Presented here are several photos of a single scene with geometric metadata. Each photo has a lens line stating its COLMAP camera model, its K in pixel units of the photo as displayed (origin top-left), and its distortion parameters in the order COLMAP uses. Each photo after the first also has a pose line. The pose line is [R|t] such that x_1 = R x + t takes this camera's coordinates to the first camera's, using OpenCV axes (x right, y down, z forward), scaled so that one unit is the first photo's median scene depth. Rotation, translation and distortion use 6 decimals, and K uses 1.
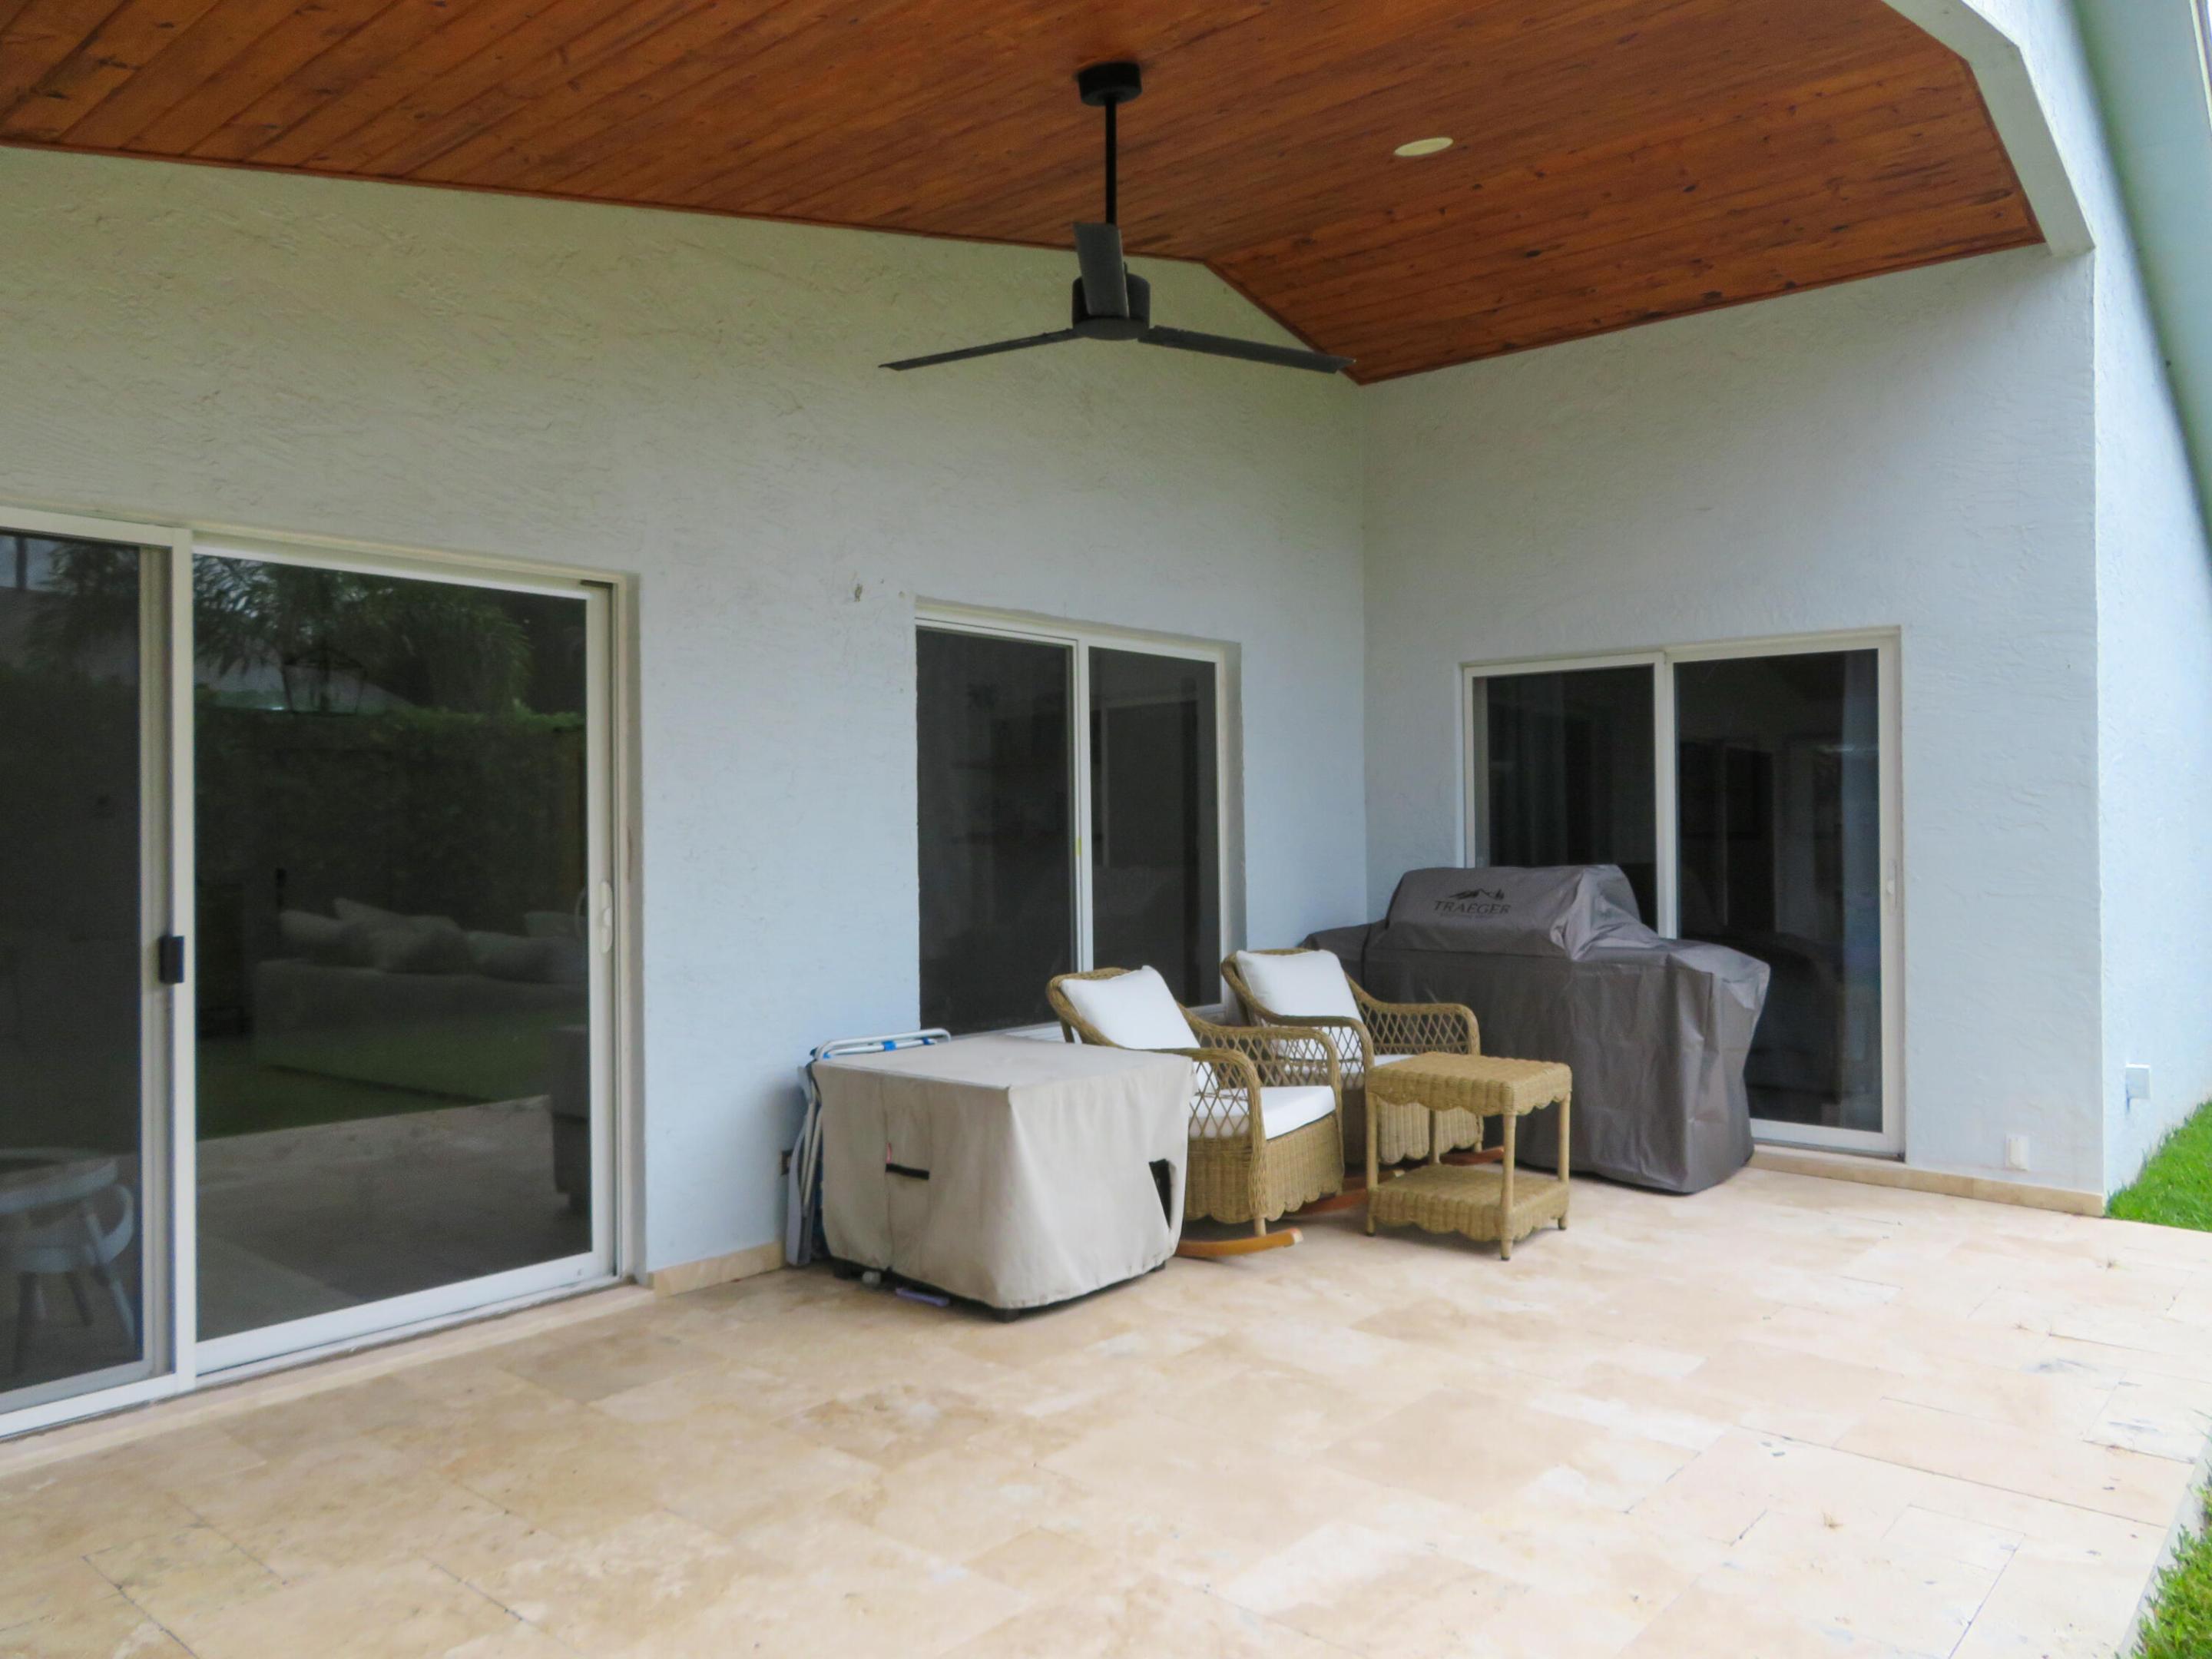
lens RADIAL K [[1586.9, 0, 1087.7], [0, 1586.9, 827.5], [0, 0, 1]] dist [-0.004963, -0.003308]
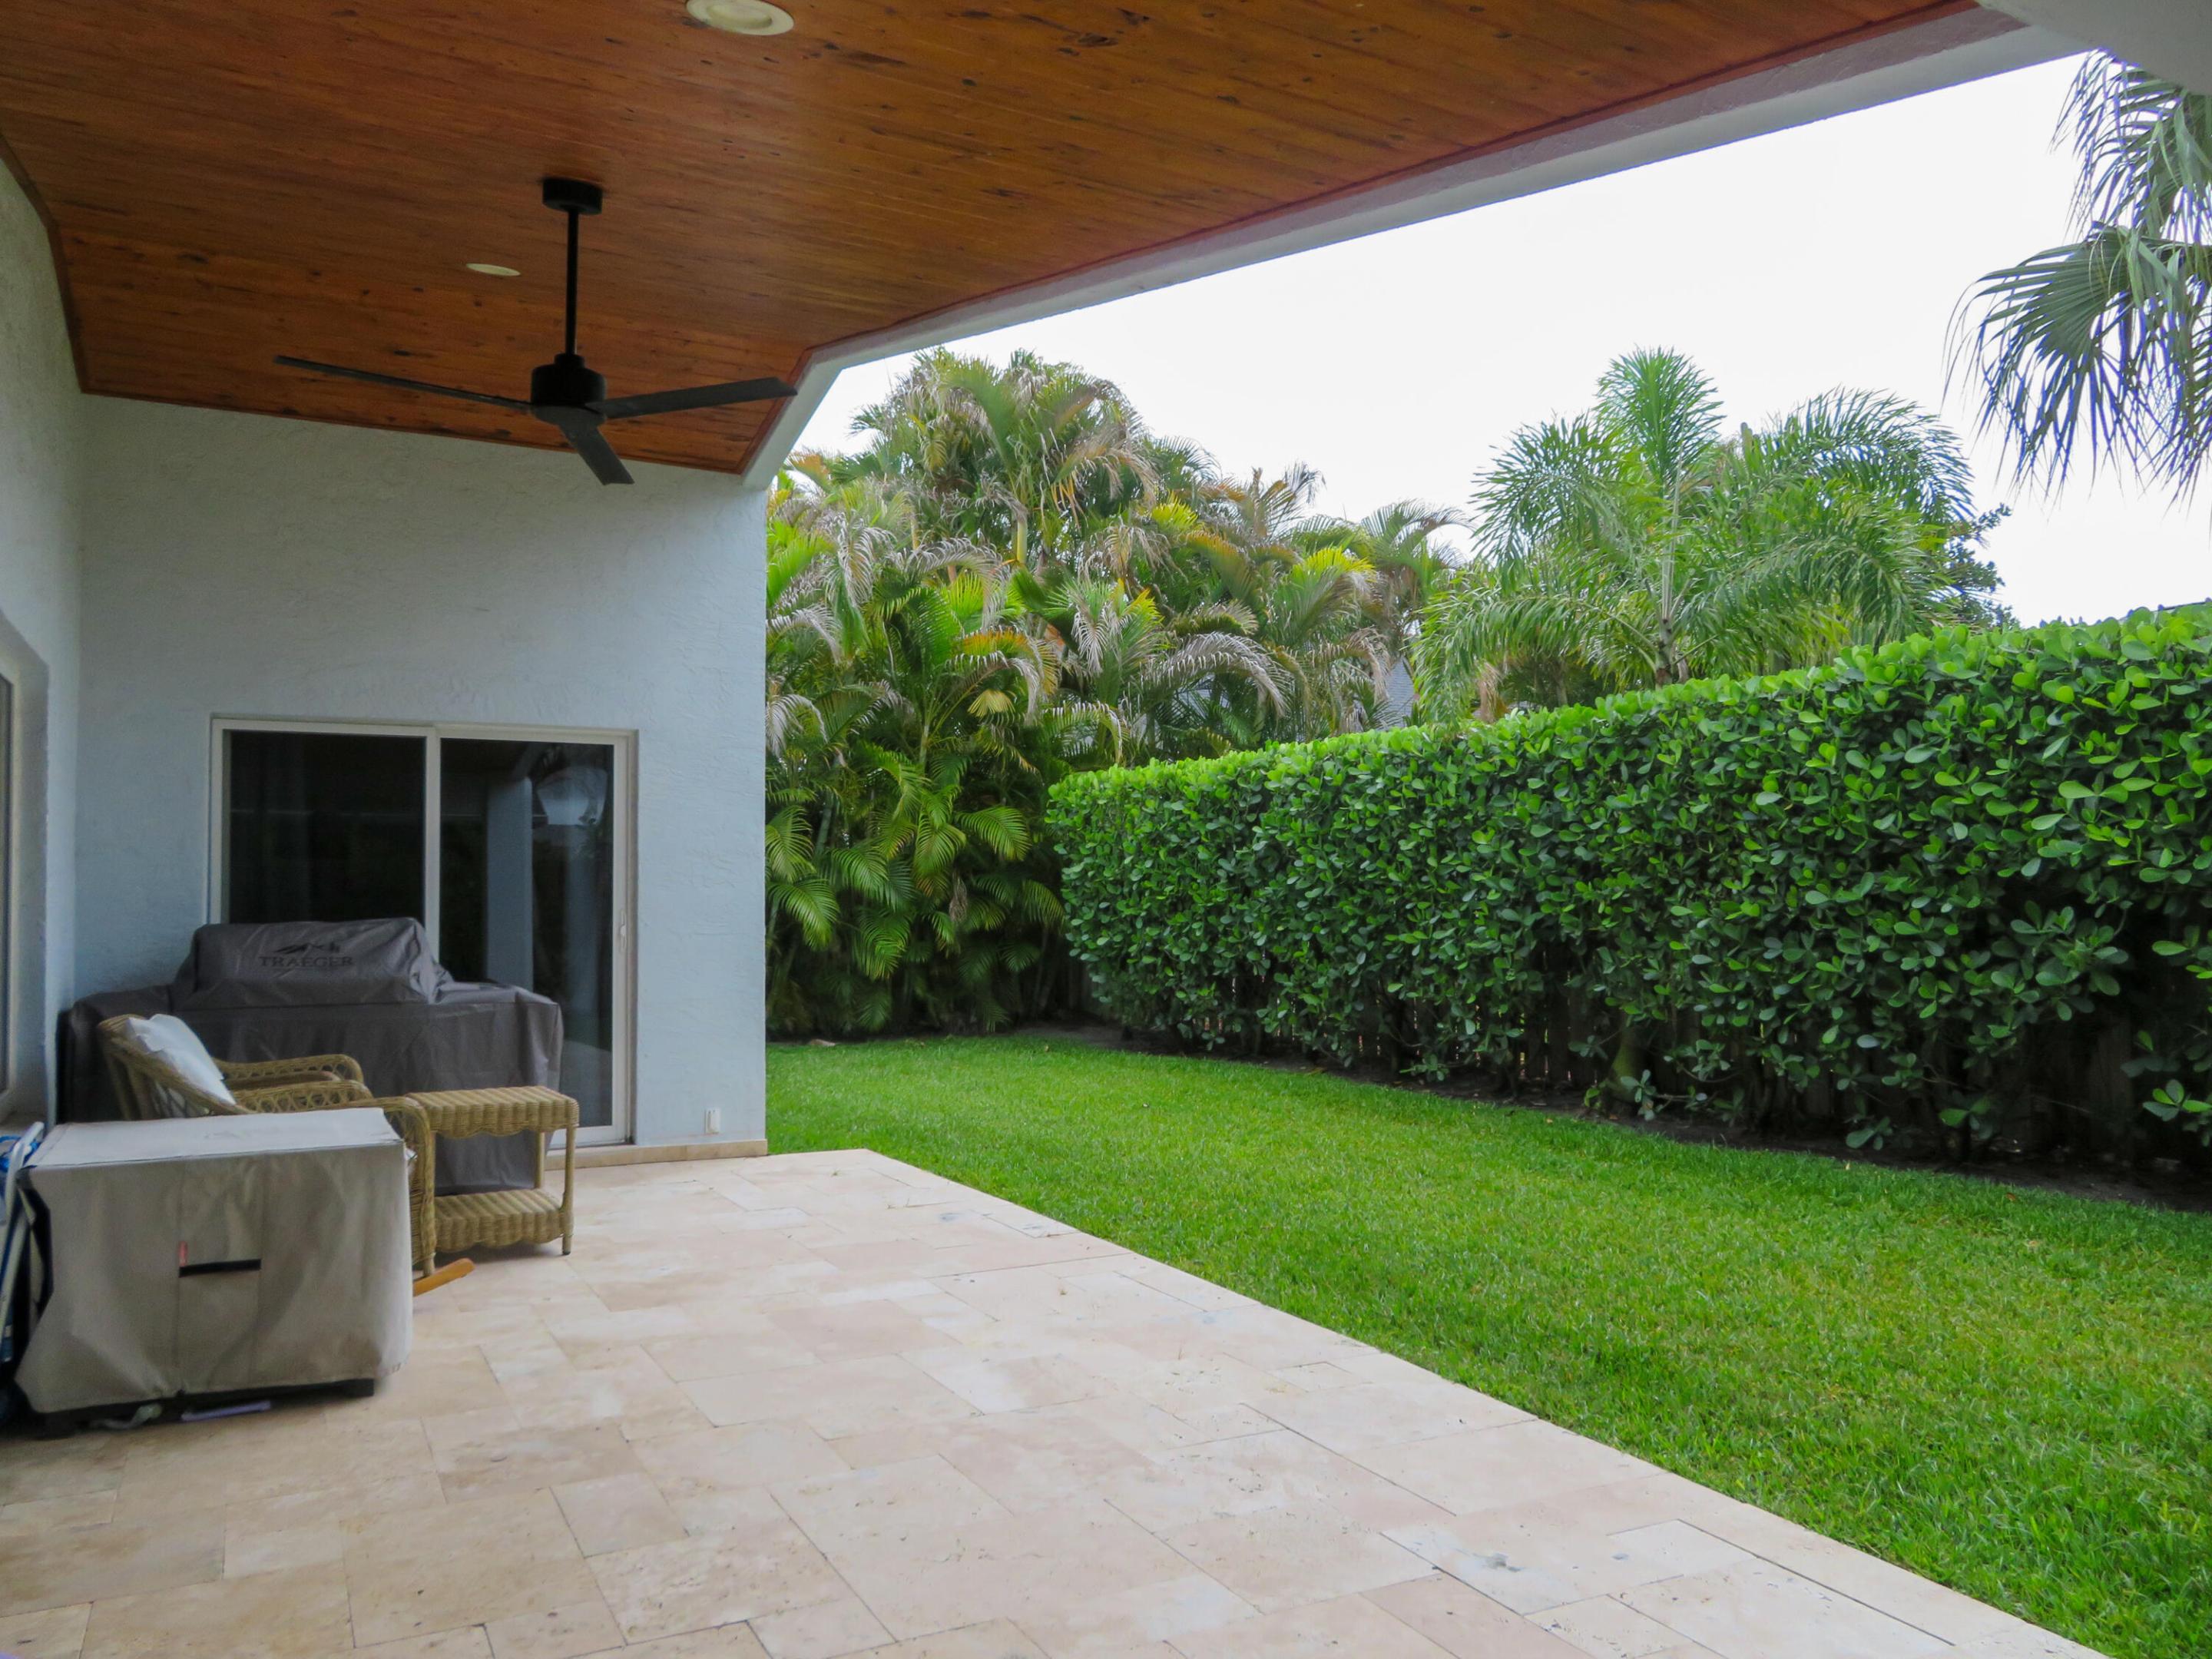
lens RADIAL K [[1586.9, 0, 1087.7], [0, 1586.9, 827.5], [0, 0, 1]] dist [-0.004963, -0.003308]
pose [[0.371589, 0.041060, 0.927489, -0.876400], [-0.000781, 0.999035, -0.043915, 0.015489], [-0.928397, 0.015594, 0.371263, 0.272088]]
